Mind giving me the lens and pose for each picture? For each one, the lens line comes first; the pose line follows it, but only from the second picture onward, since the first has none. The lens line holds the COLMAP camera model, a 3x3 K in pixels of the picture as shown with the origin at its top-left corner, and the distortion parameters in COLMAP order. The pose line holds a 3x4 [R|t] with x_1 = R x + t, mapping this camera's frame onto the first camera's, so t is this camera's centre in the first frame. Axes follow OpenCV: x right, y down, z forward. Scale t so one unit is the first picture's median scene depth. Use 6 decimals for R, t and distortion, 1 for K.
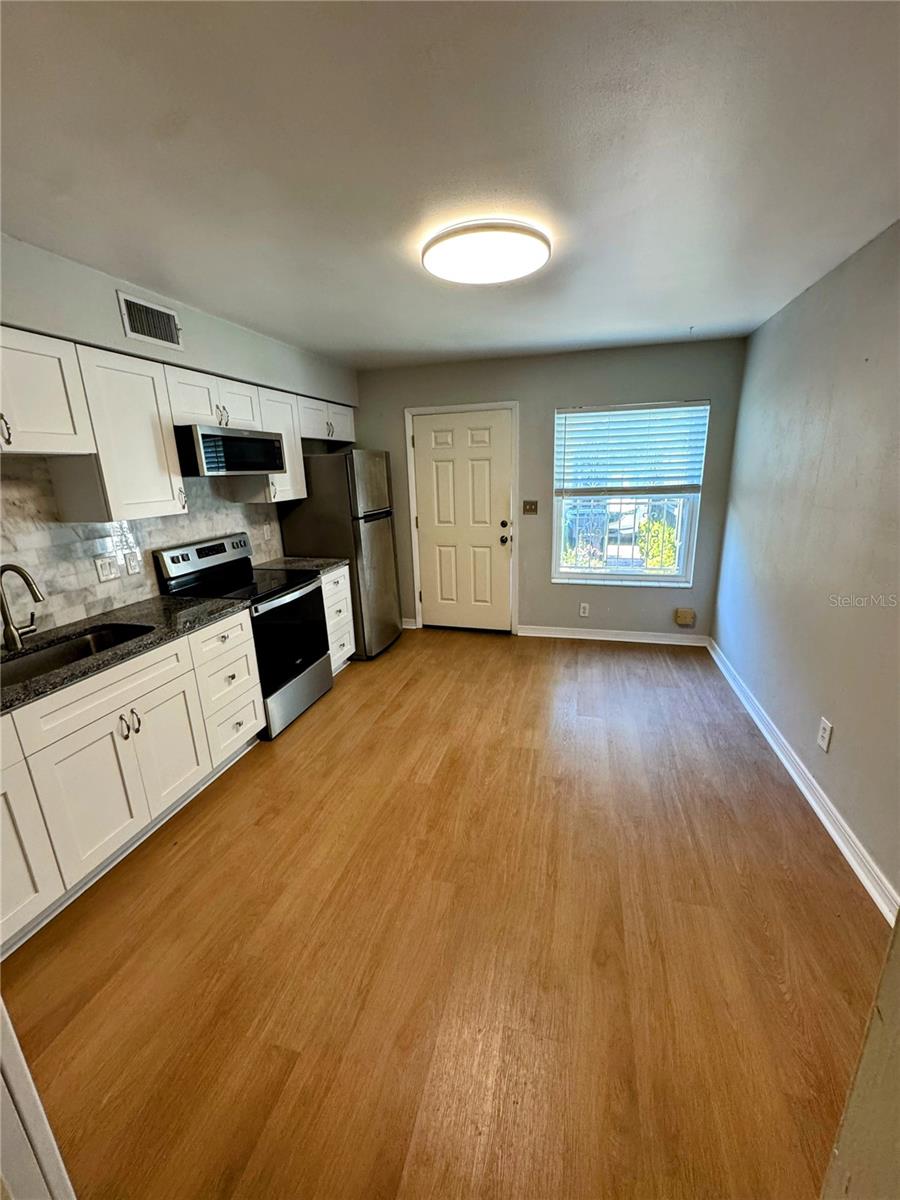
lens RADIAL K [[478.9, 0, 452.1], [0, 478.9, 596.2], [0, 0, 1]] dist [-0.003822, 0.000823]
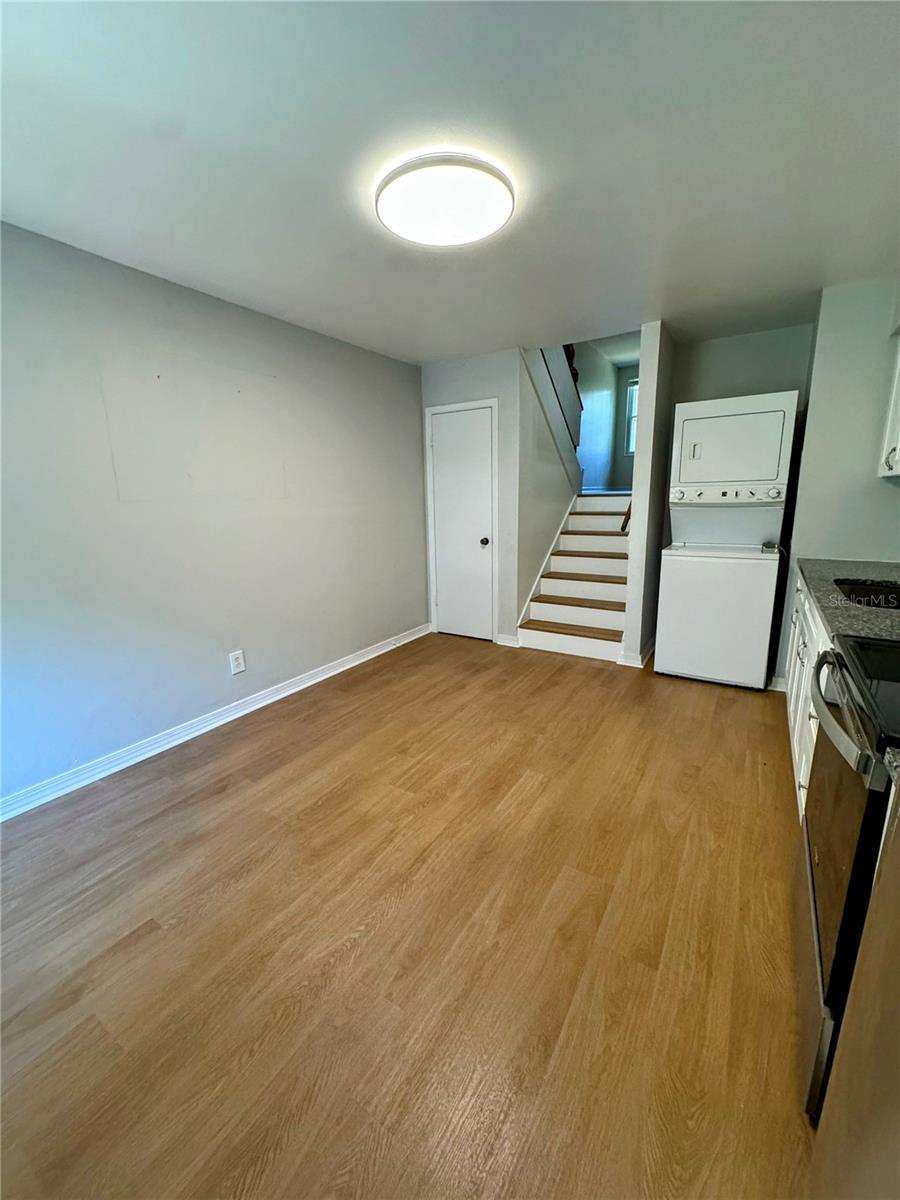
lens RADIAL K [[478.9, 0, 450.7], [0, 478.9, 596.9], [0, 0, 1]] dist [-0.003822, 0.000823]
pose [[-0.951388, -0.014858, 0.307635, -0.162348], [0.127945, 0.889507, 0.438642, -0.302222], [-0.280161, 0.456680, -0.844366, 1.450891]]
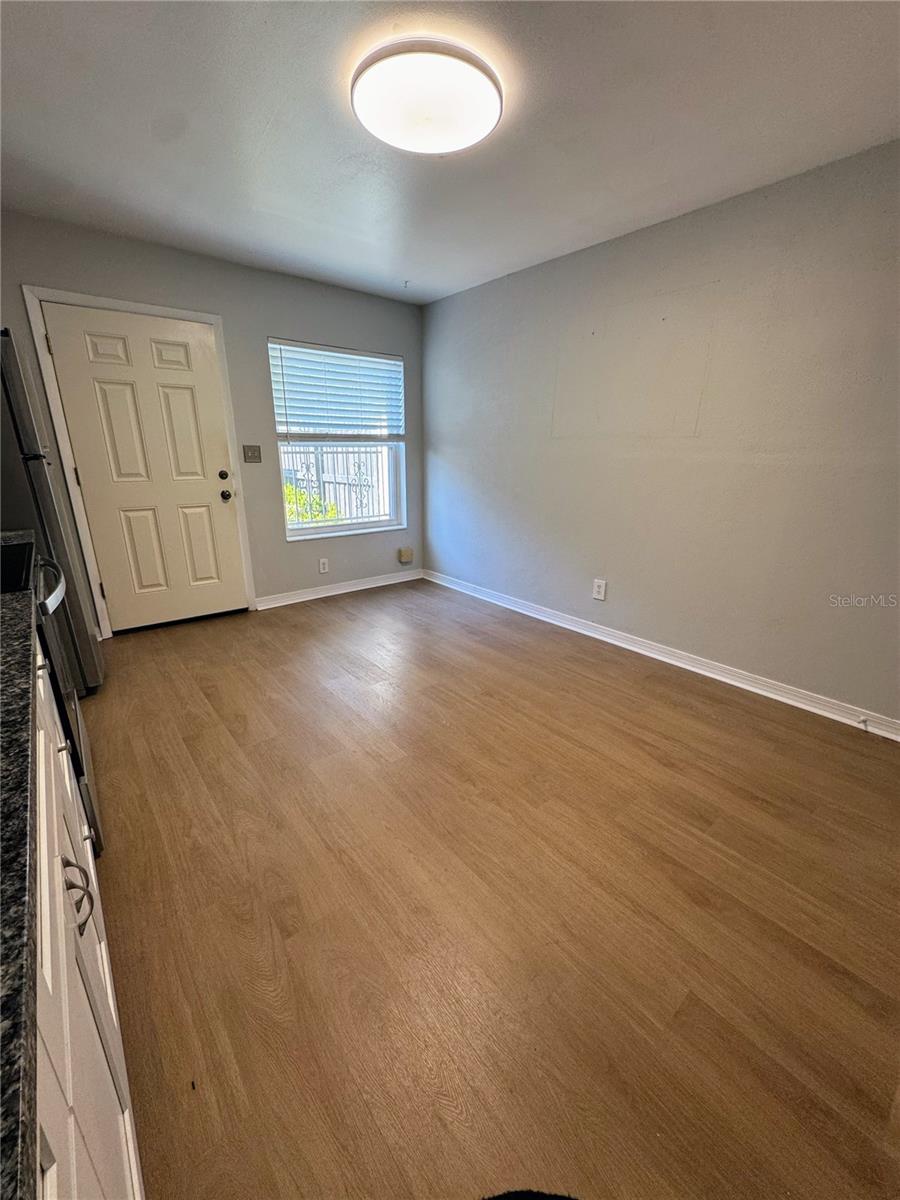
lens RADIAL K [[478.9, 0, 450.4], [0, 478.9, 596.3], [0, 0, 1]] dist [-0.003822, 0.000823]
pose [[0.579632, -0.208399, 0.787780, -0.517540], [0.187403, 0.974923, 0.120018, 0.032079], [-0.793036, 0.078066, 0.604152, 0.357043]]
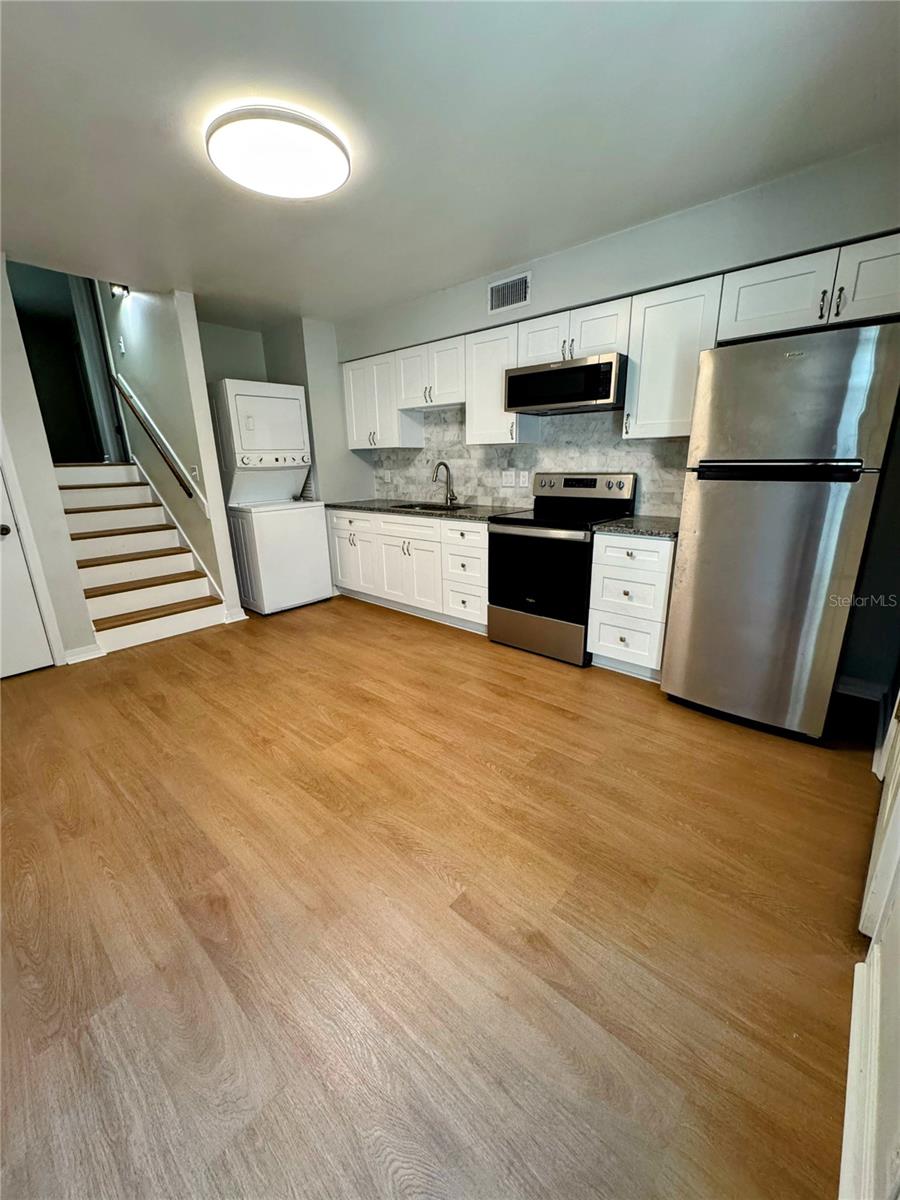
lens RADIAL K [[478.9, 0, 452.0], [0, 478.9, 597.8], [0, 0, 1]] dist [-0.003822, 0.000823]
pose [[-0.451106, 0.286443, -0.845254, 0.654846], [-0.203133, 0.889282, 0.409774, -0.268996], [0.869045, 0.356550, -0.342975, 1.311292]]
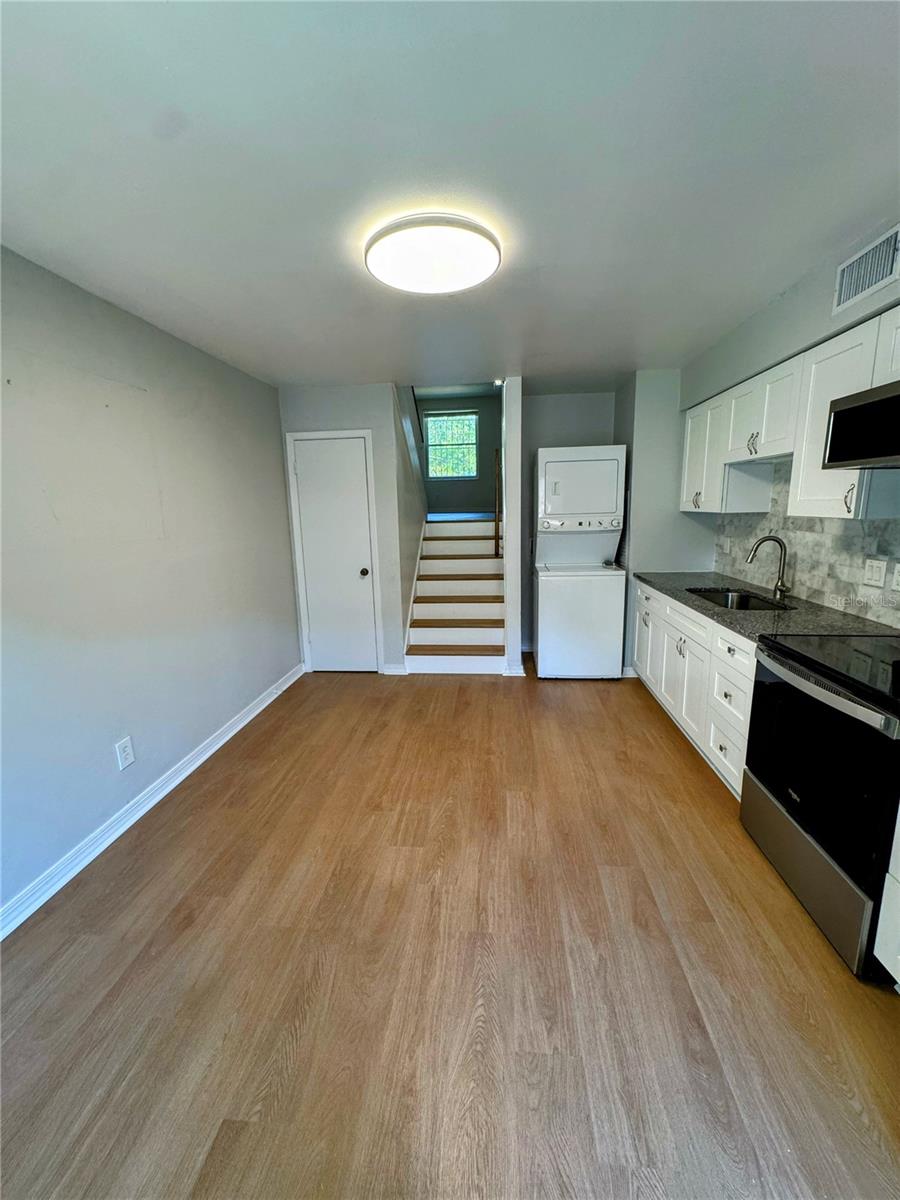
lens RADIAL K [[478.9, 0, 450.2], [0, 478.9, 596.6], [0, 0, 1]] dist [-0.003822, 0.000823]
pose [[-0.985335, 0.082610, -0.149302, 0.159598], [0.008805, 0.898440, 0.439008, -0.359564], [0.170406, 0.431255, -0.885991, 1.455023]]
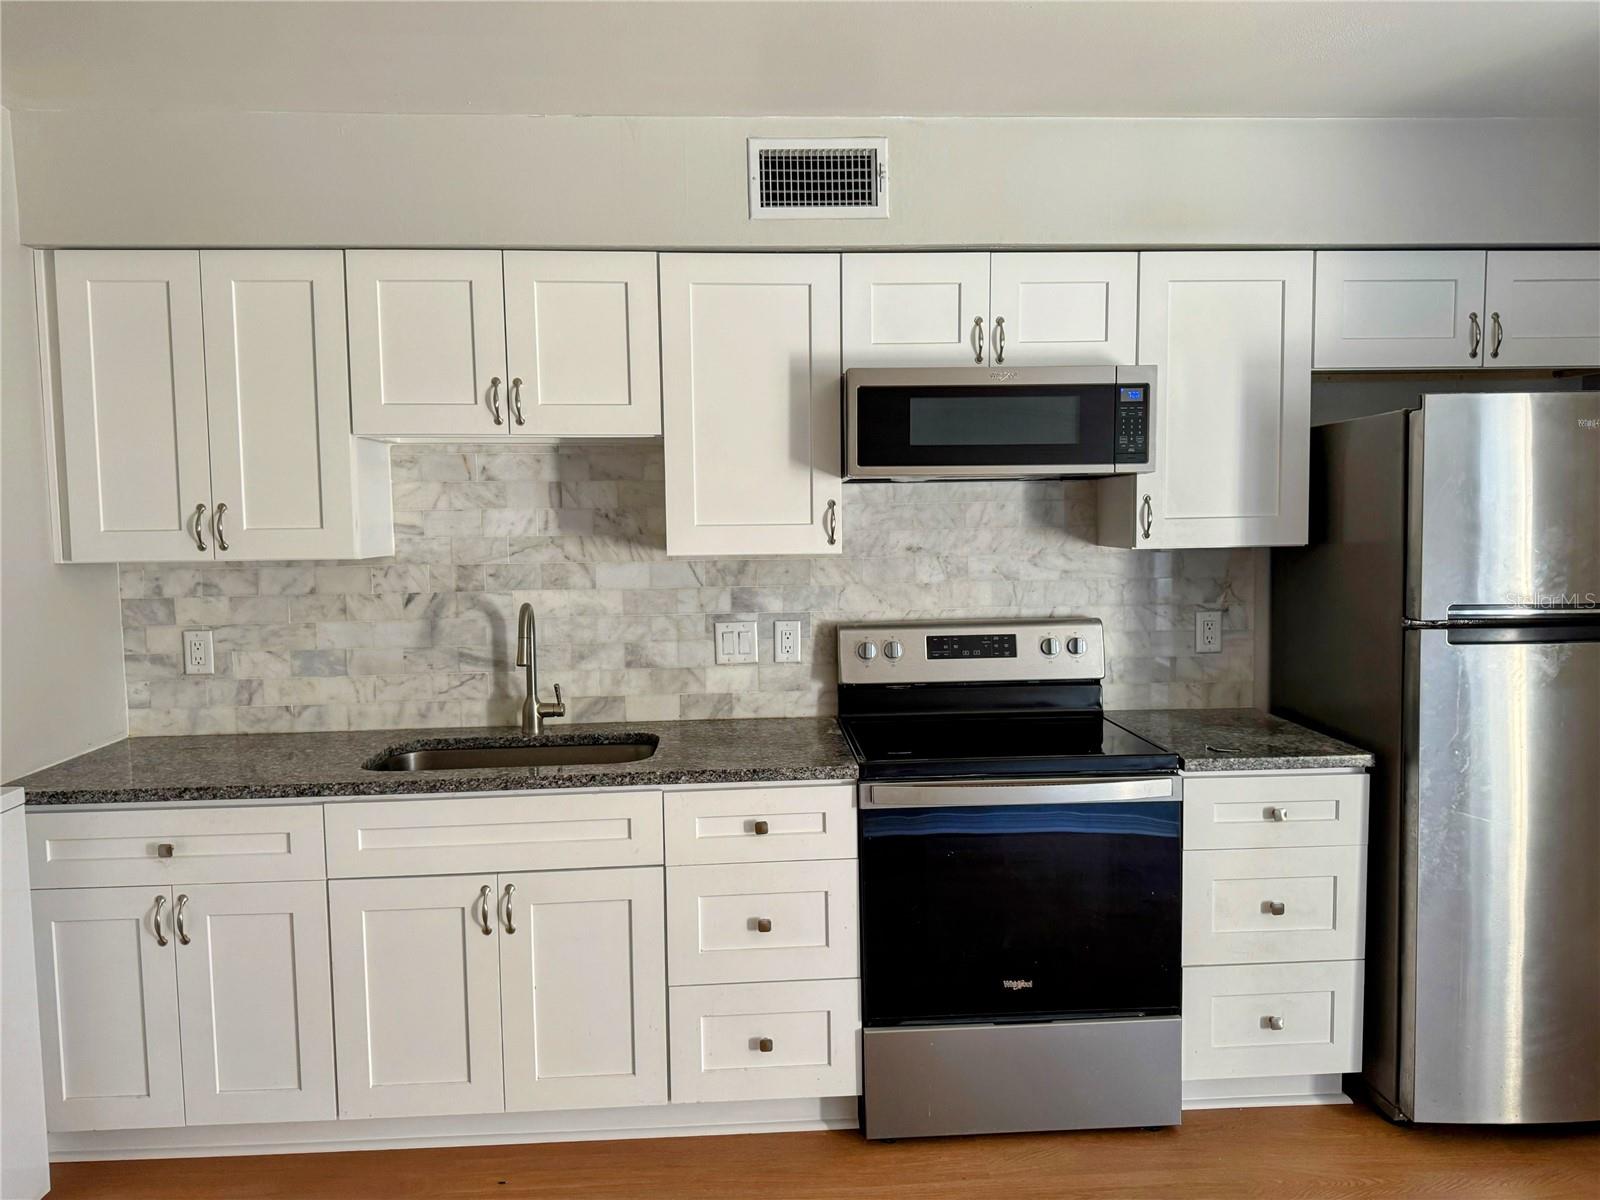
lens RADIAL K [[1083.8, 0, 802.5], [0, 1083.8, 599.5], [0, 0, 1]] dist [0.030779, -0.013727]
pose [[0.314645, 0.098618, -0.944073, 0.401077], [-0.243887, 0.969597, 0.020000, -0.129618], [0.917343, 0.223954, 0.329131, 0.571551]]
